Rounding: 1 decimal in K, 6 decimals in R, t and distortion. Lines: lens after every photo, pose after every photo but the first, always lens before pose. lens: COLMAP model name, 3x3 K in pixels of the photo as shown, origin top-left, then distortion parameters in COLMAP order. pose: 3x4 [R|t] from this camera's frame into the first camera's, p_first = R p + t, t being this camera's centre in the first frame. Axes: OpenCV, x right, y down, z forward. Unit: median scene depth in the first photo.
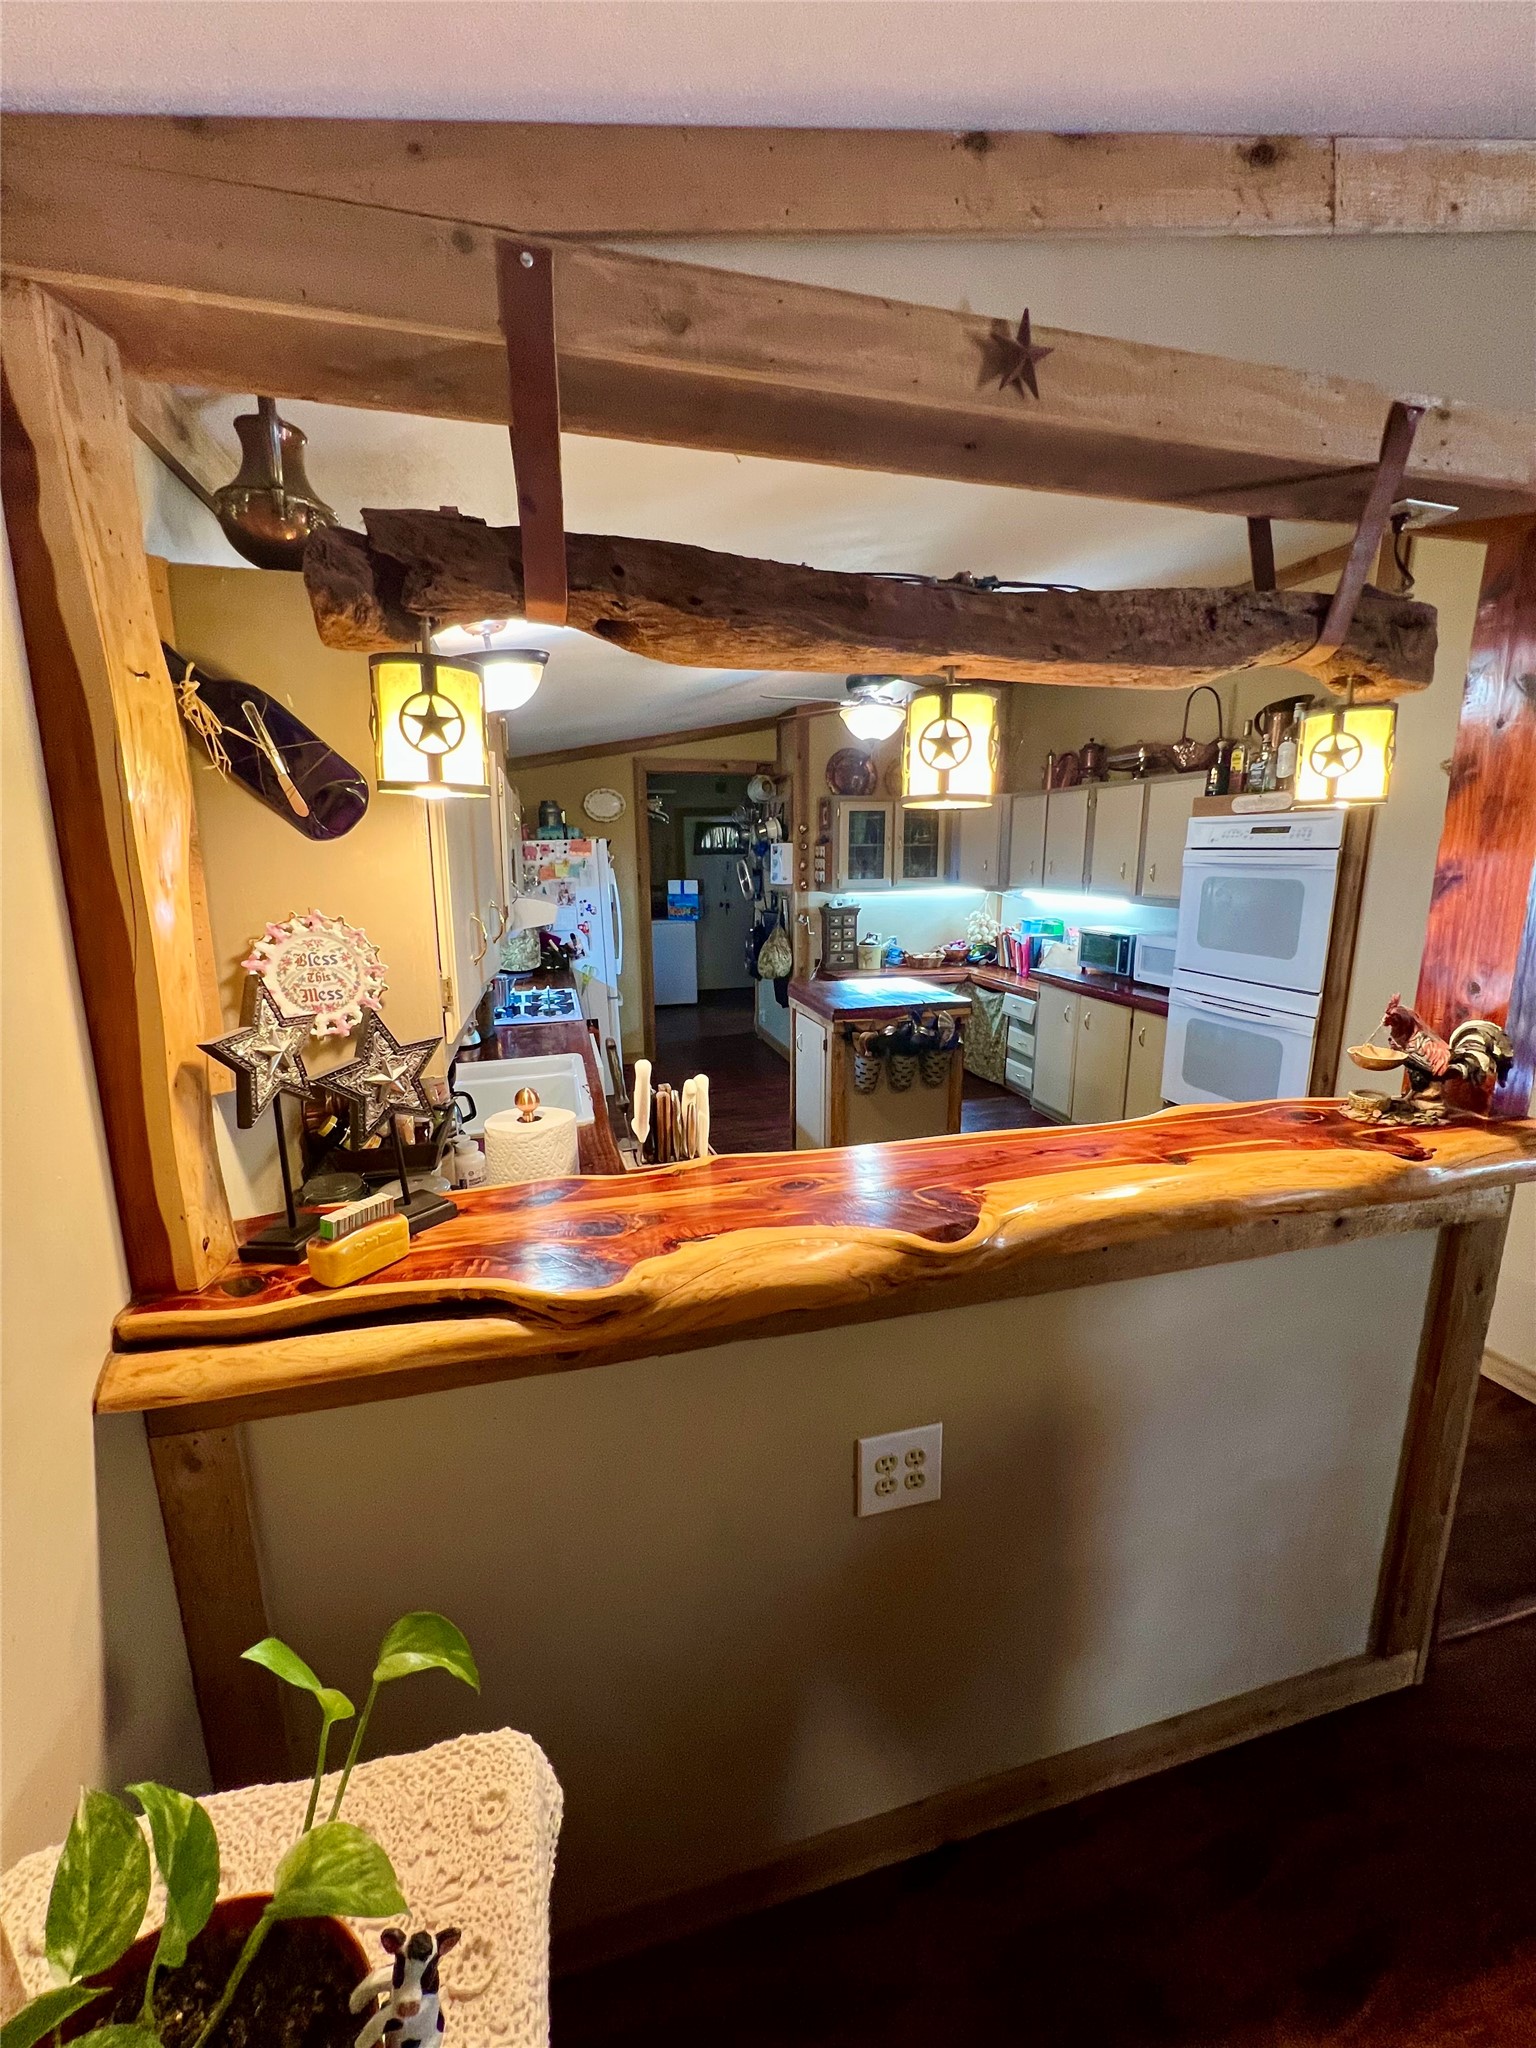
lens RADIAL K [[818.2, 0, 764.9], [0, 818.2, 1027.3], [0, 0, 1]] dist [-0.009057, 0.000066]
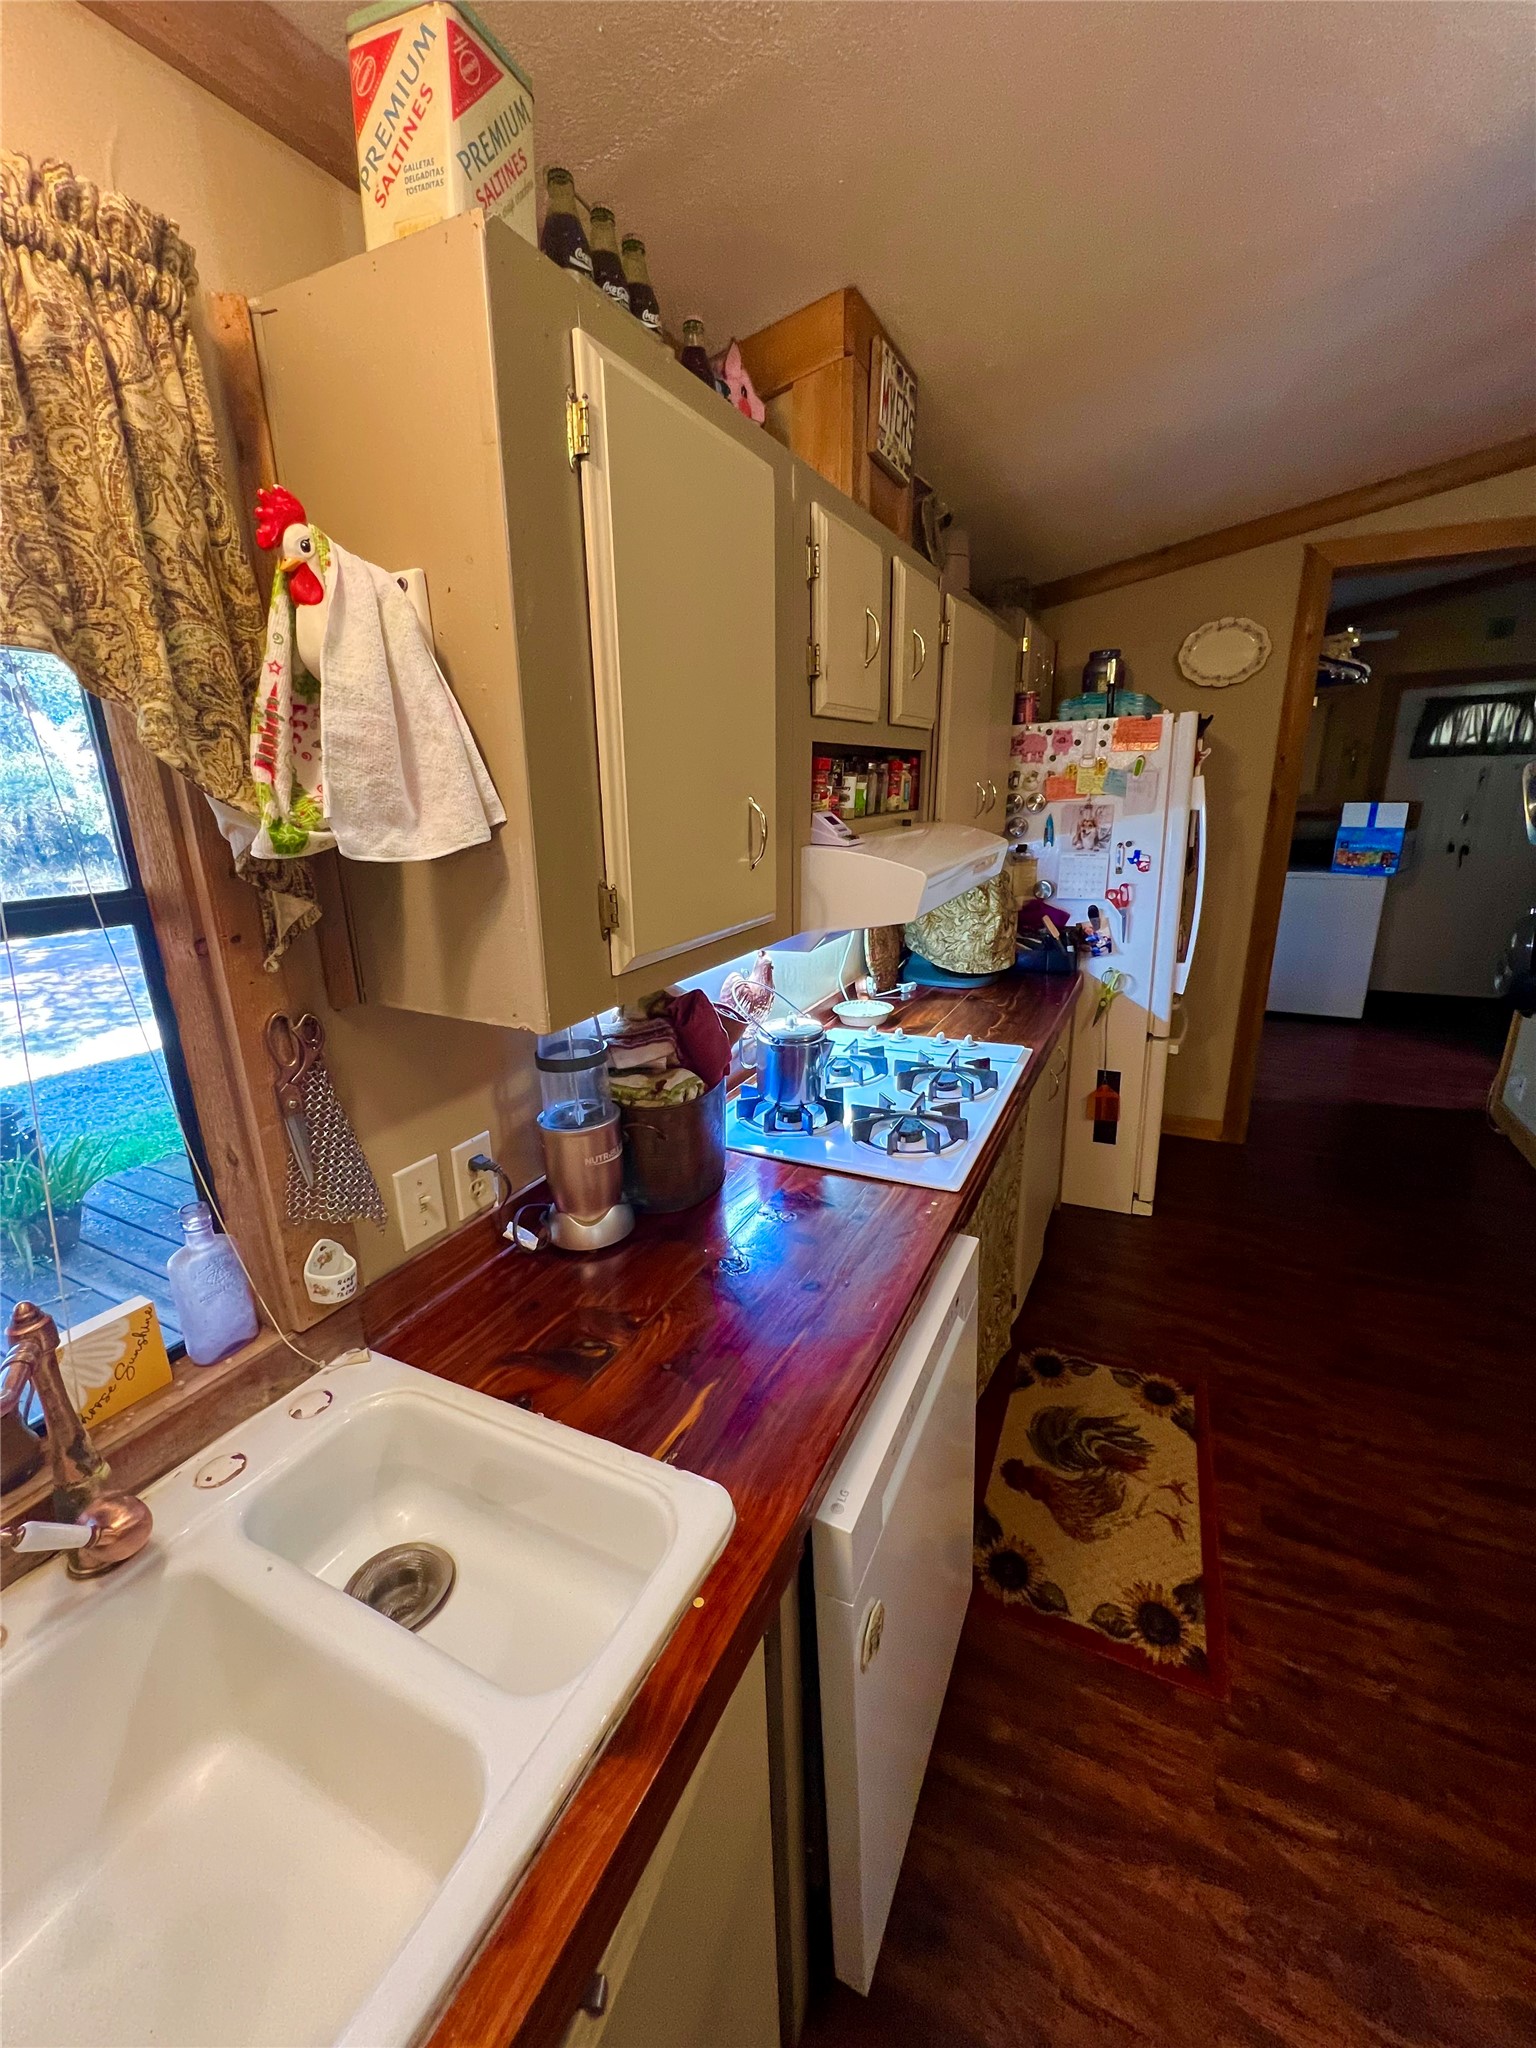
lens RADIAL K [[818.2, 0, 764.9], [0, 818.2, 1027.3], [0, 0, 1]] dist [-0.009057, 0.000066]
pose [[0.747655, 0.179157, -0.639465, -0.043532], [-0.119805, 0.983511, 0.135472, -0.078779], [0.653191, -0.024675, 0.756791, 0.438096]]
